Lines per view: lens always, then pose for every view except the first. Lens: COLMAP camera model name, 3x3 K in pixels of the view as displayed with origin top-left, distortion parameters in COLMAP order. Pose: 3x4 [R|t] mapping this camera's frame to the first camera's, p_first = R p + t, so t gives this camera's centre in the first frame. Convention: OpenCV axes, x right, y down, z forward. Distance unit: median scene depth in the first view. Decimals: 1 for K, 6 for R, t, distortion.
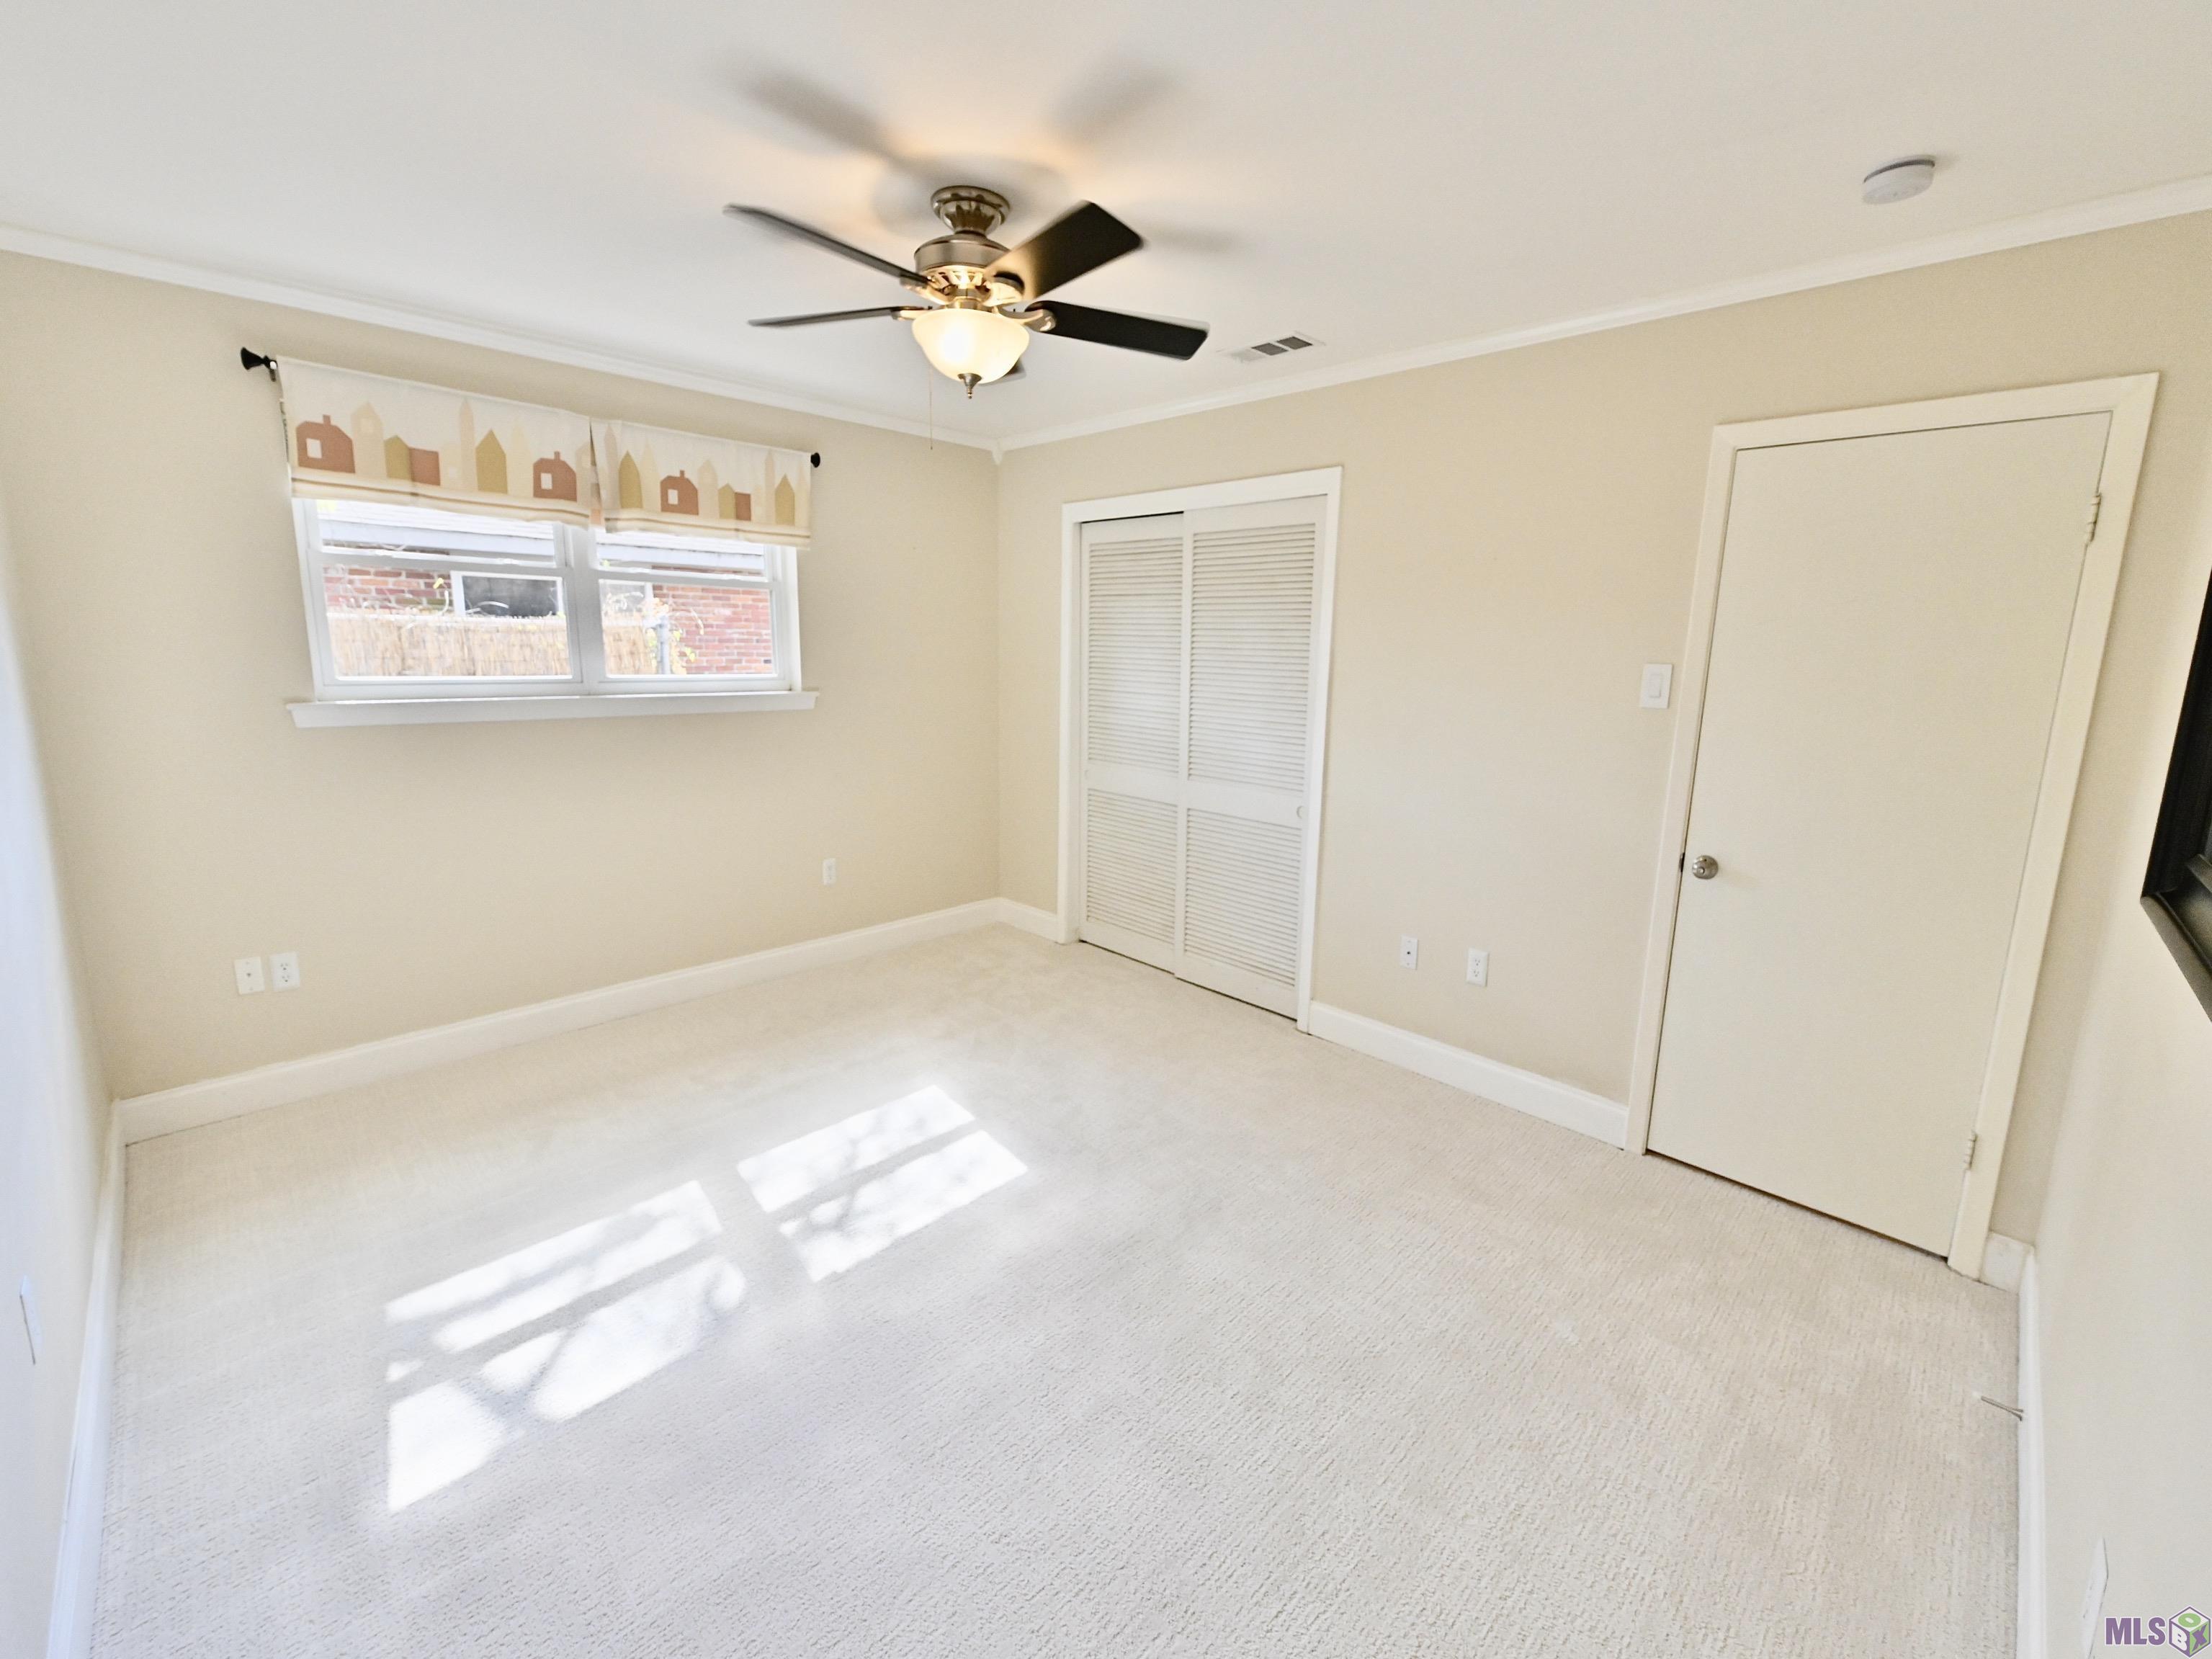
lens RADIAL K [[904.9, 0, 1107.9], [0, 904.9, 800.9], [0, 0, 1]] dist [-0.000746, -0.000114]
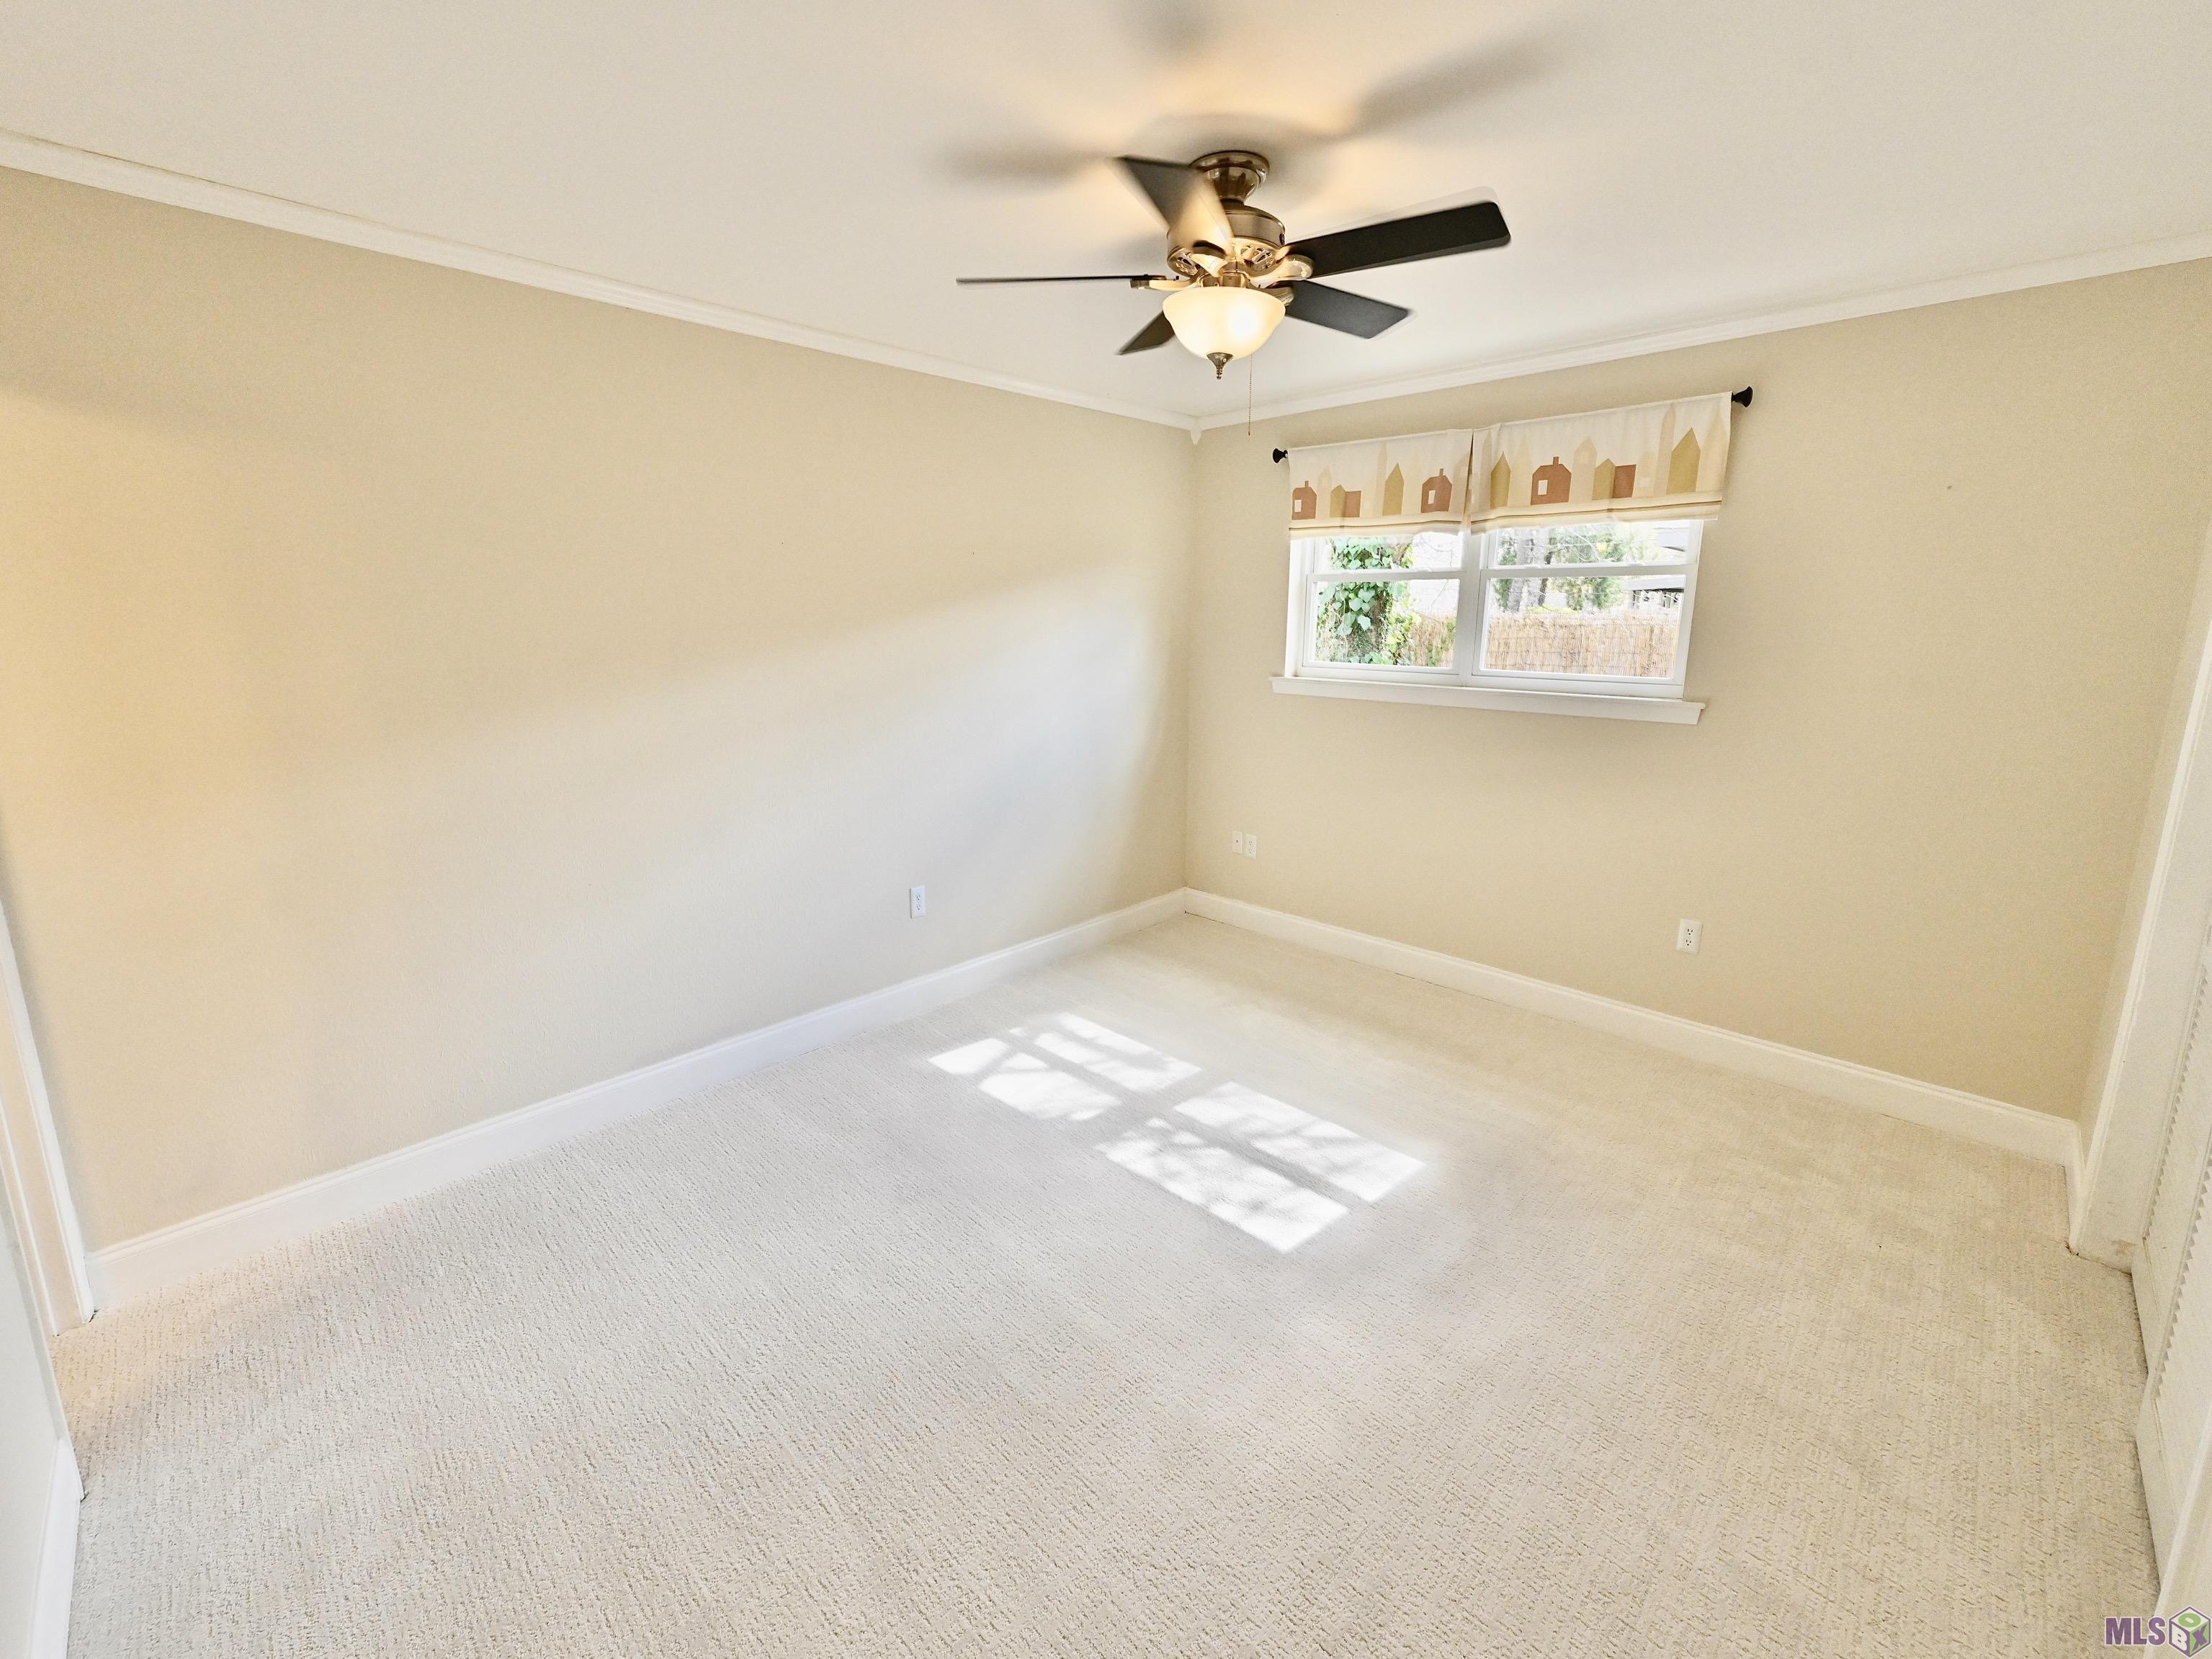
lens RADIAL K [[904.9, 0, 1107.9], [0, 904.9, 800.9], [0, 0, 1]] dist [-0.000746, -0.000114]
pose [[0.018059, 0.176378, -0.984157, 0.605154], [-0.181075, 0.968618, 0.170270, -0.107812], [0.983303, 0.175131, 0.049430, 0.647189]]
